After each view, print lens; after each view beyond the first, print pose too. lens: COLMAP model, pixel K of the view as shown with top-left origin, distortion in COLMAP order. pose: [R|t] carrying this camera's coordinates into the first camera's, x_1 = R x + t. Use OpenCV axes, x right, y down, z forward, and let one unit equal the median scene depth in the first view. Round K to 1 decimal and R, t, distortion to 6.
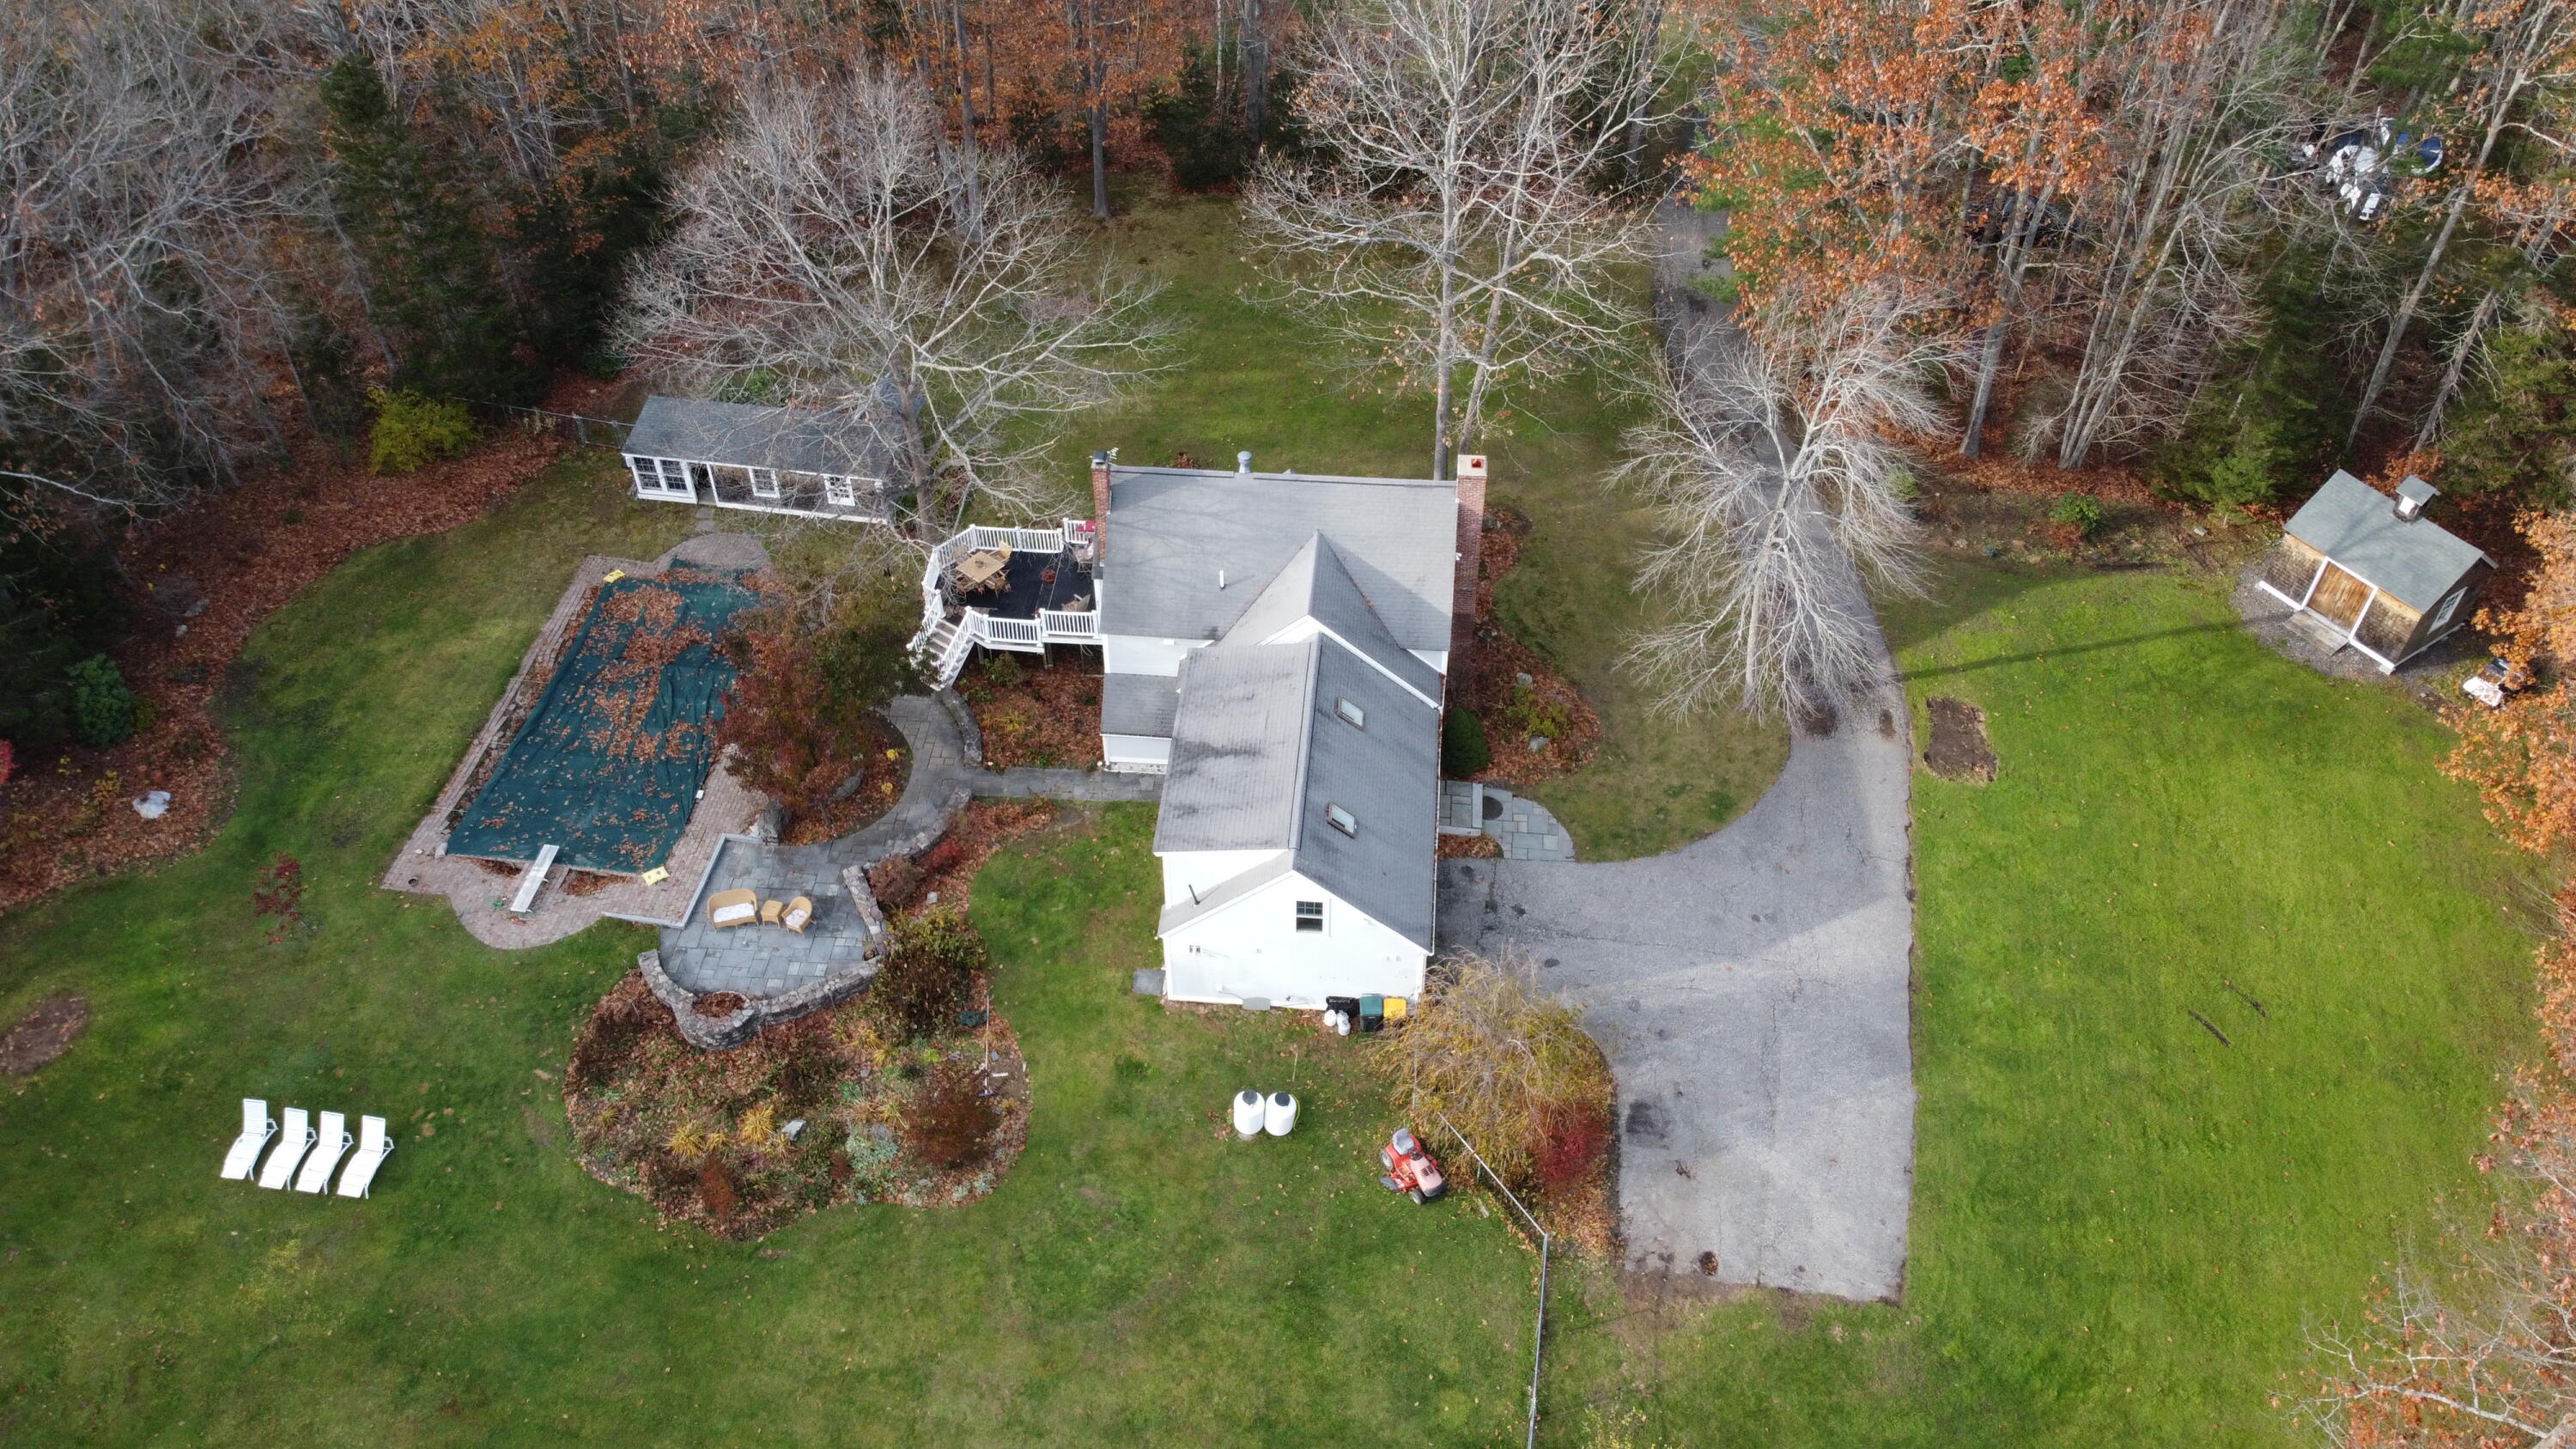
lens RADIAL K [[1946.9, 0, 1282.2], [0, 1946.9, 736.8], [0, 0, 1]] dist [0.003569, 0.002885]
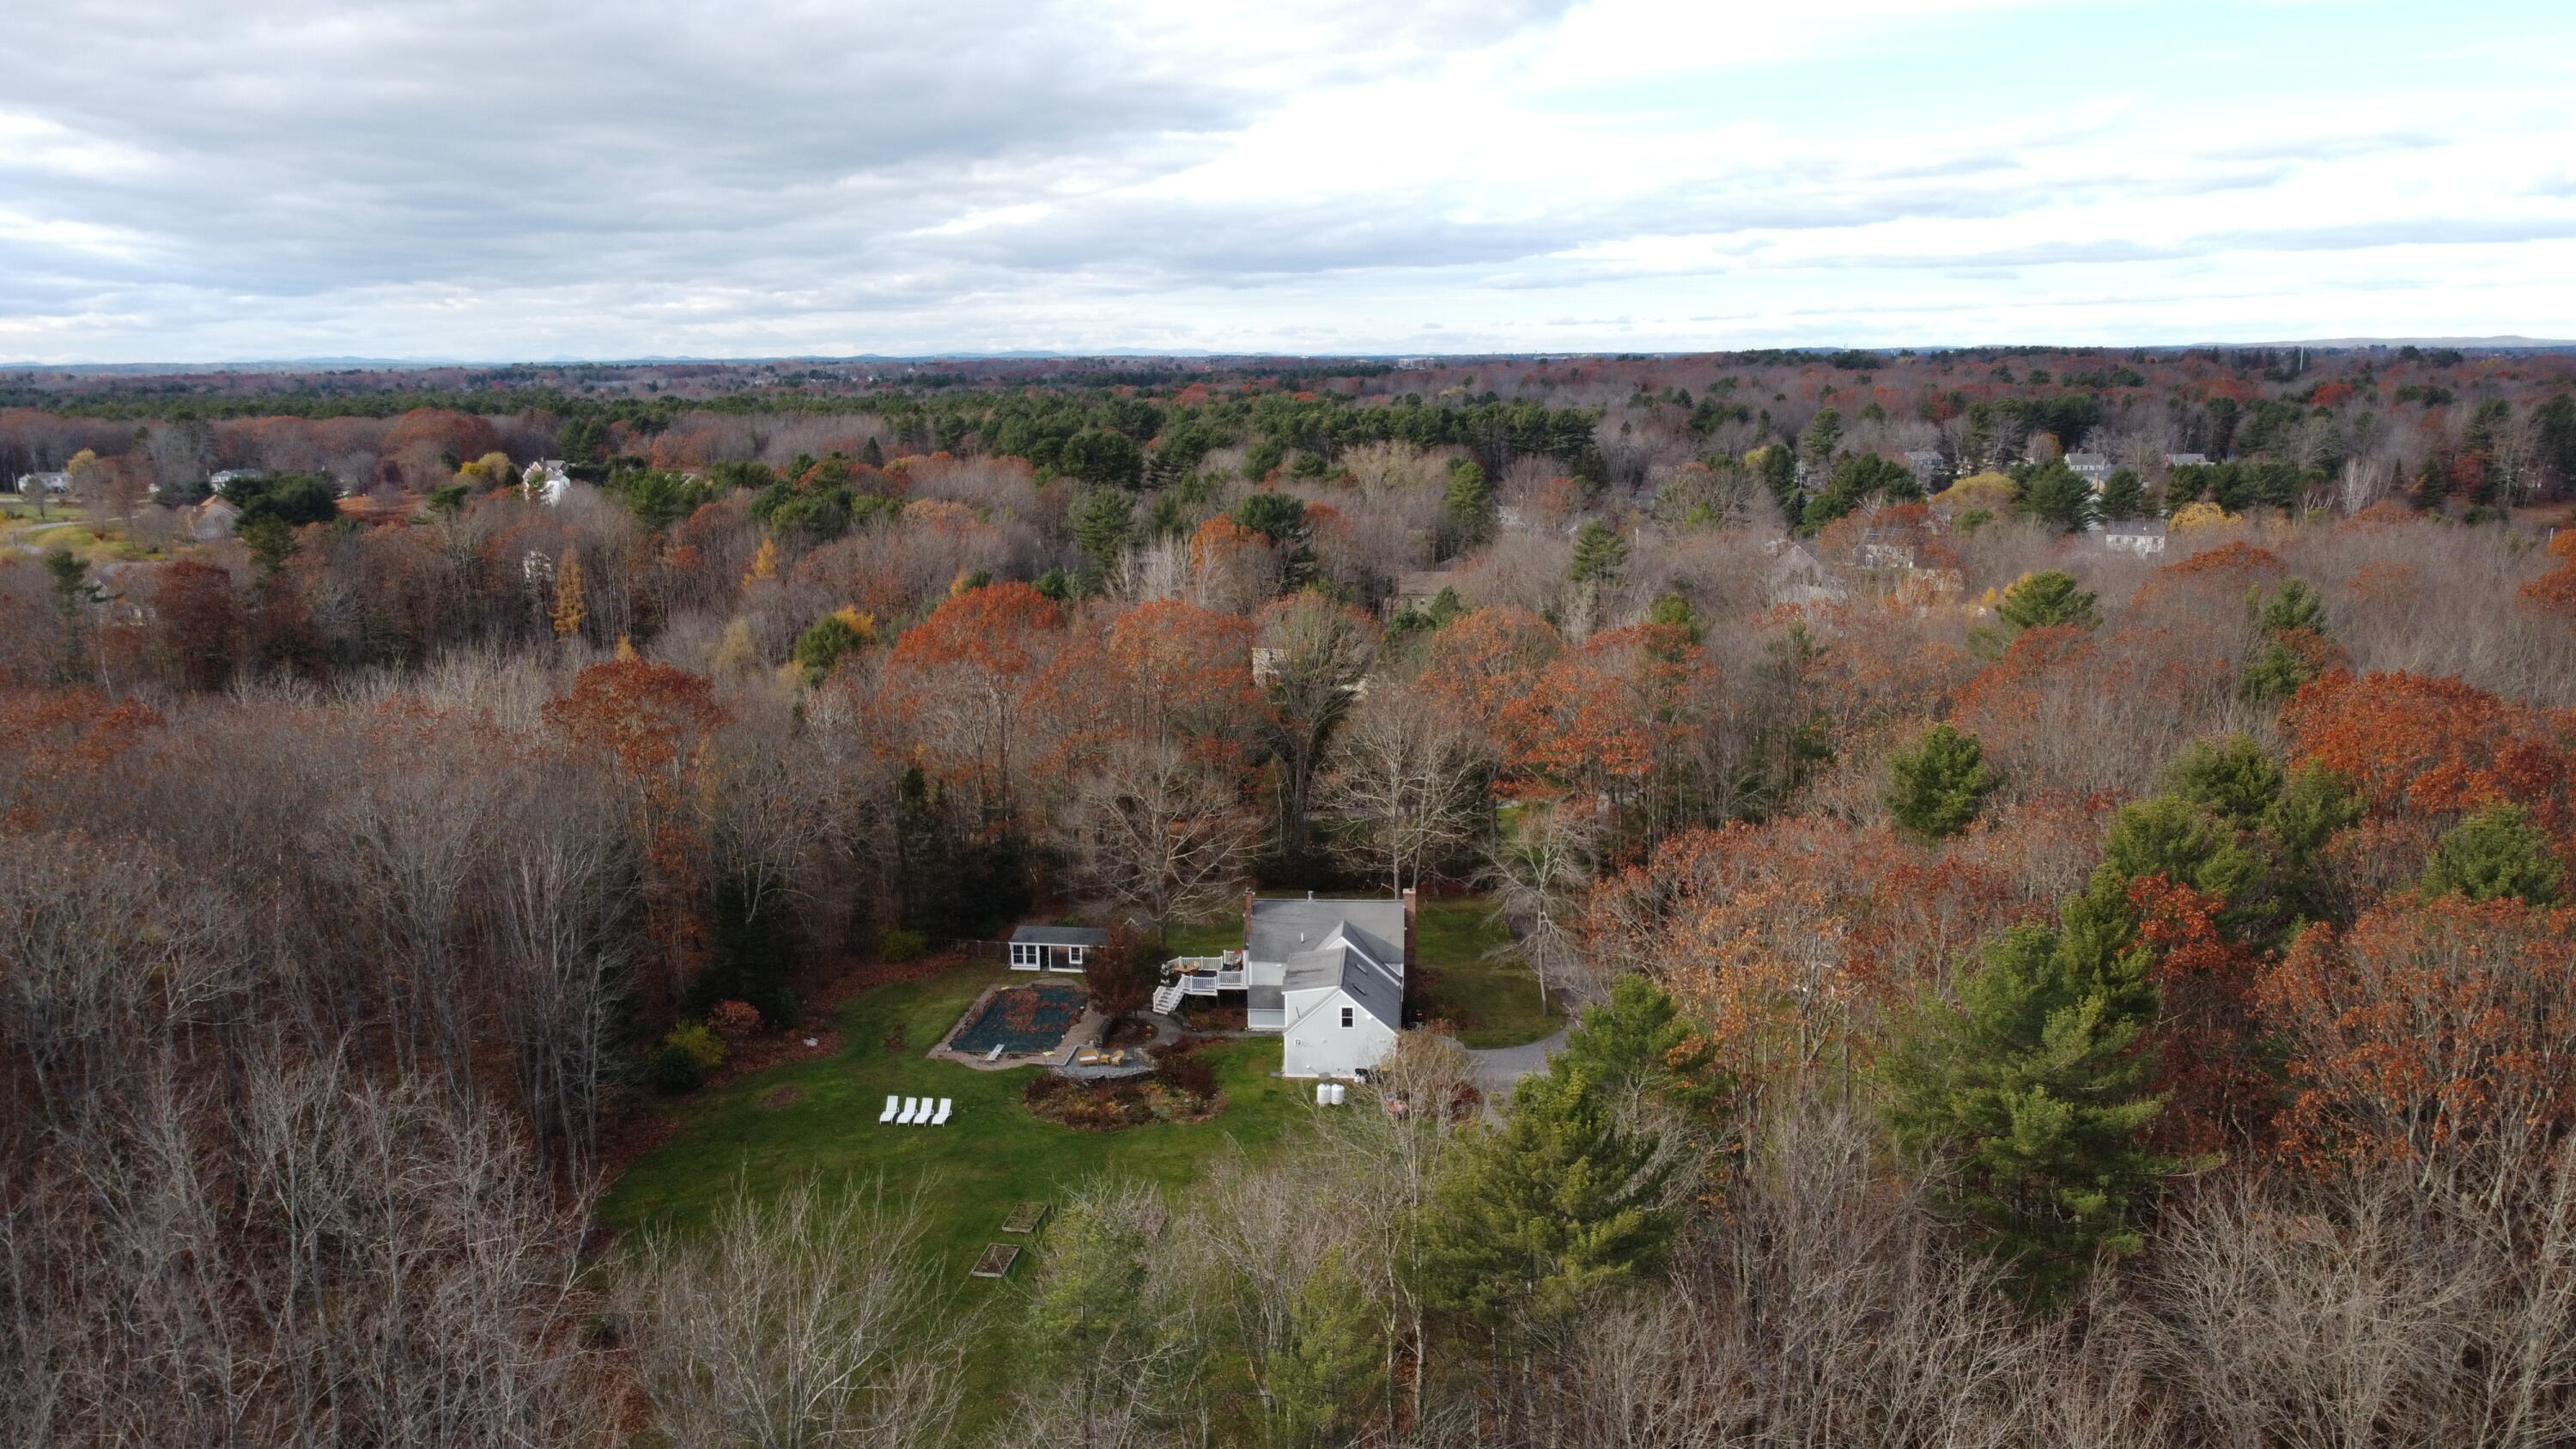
lens RADIAL K [[1946.9, 0, 1288.9], [0, 1946.9, 735.2], [0, 0, 1]] dist [0.003569, 0.002885]
pose [[0.999848, -0.005057, 0.016657, -0.086148], [0.013507, 0.828990, -0.559101, 1.026835], [-0.010981, 0.559241, 0.828932, -1.052558]]
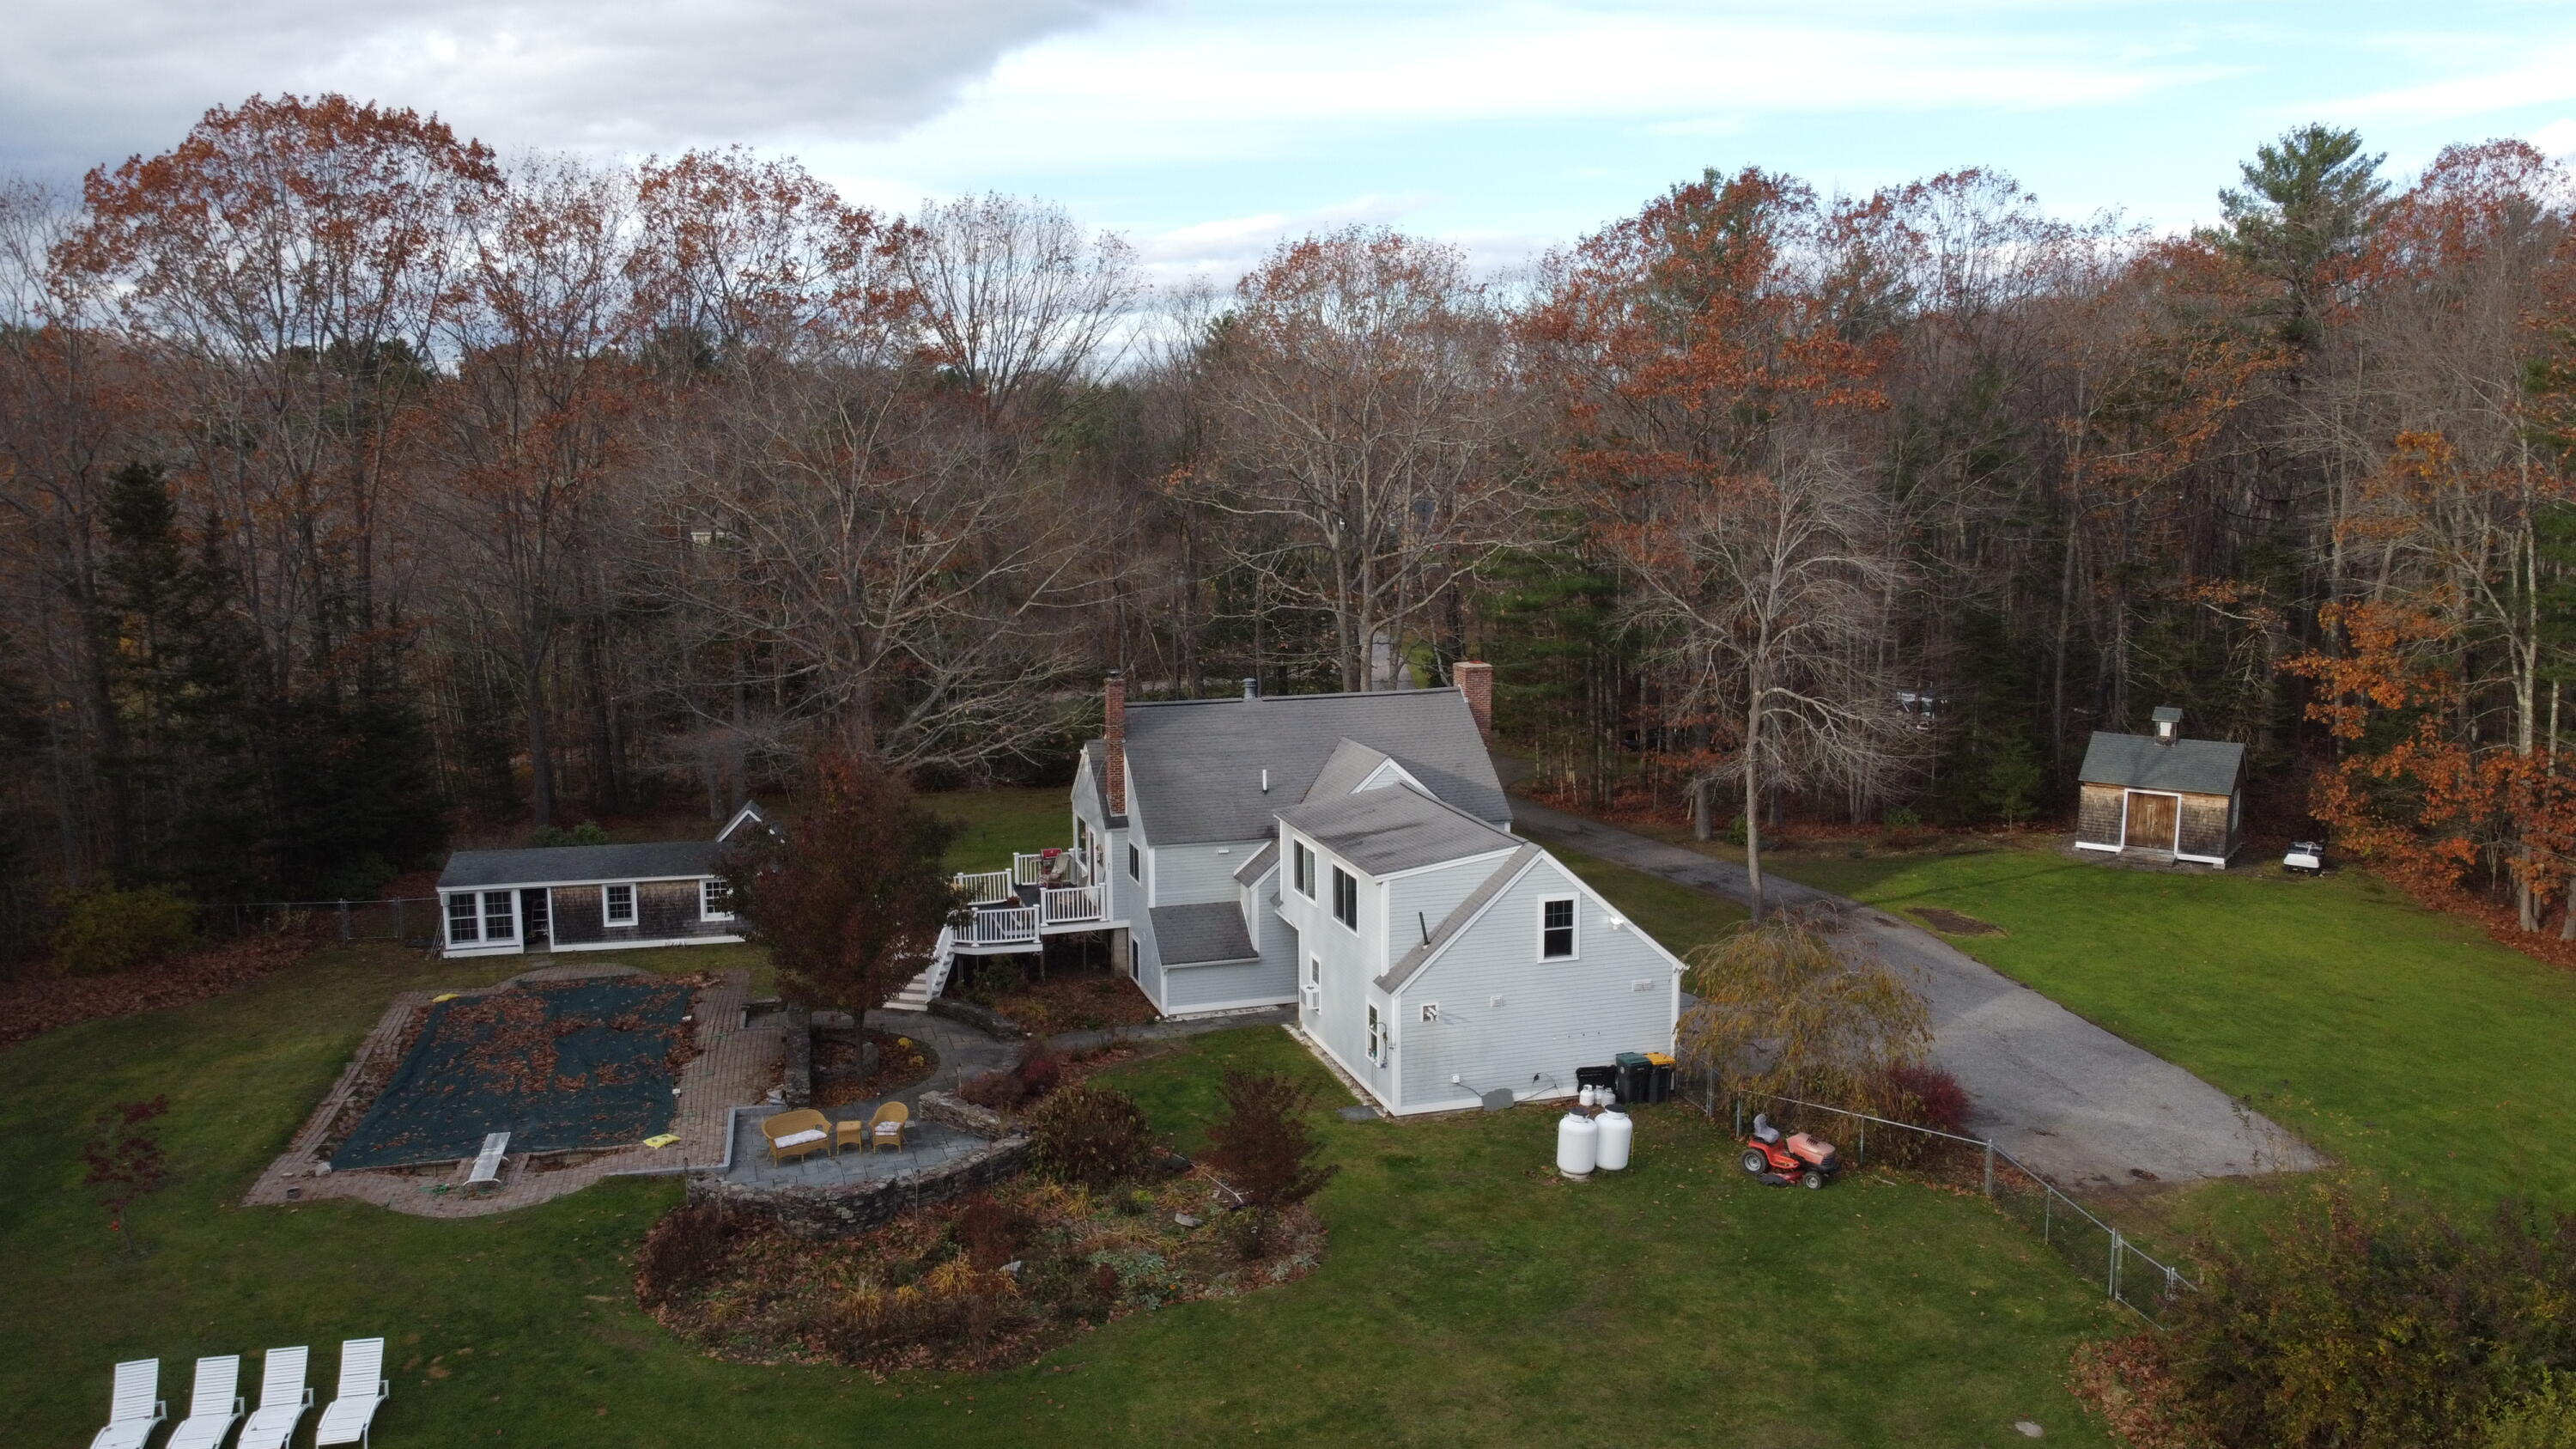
lens RADIAL K [[1946.9, 0, 1283.6], [0, 1946.9, 741.4], [0, 0, 1]] dist [0.003569, 0.002885]
pose [[0.928156, -0.058514, 0.367563, -0.370825], [0.263546, 0.800662, -0.538037, 0.413014], [-0.262811, 0.596252, 0.758560, 0.298801]]
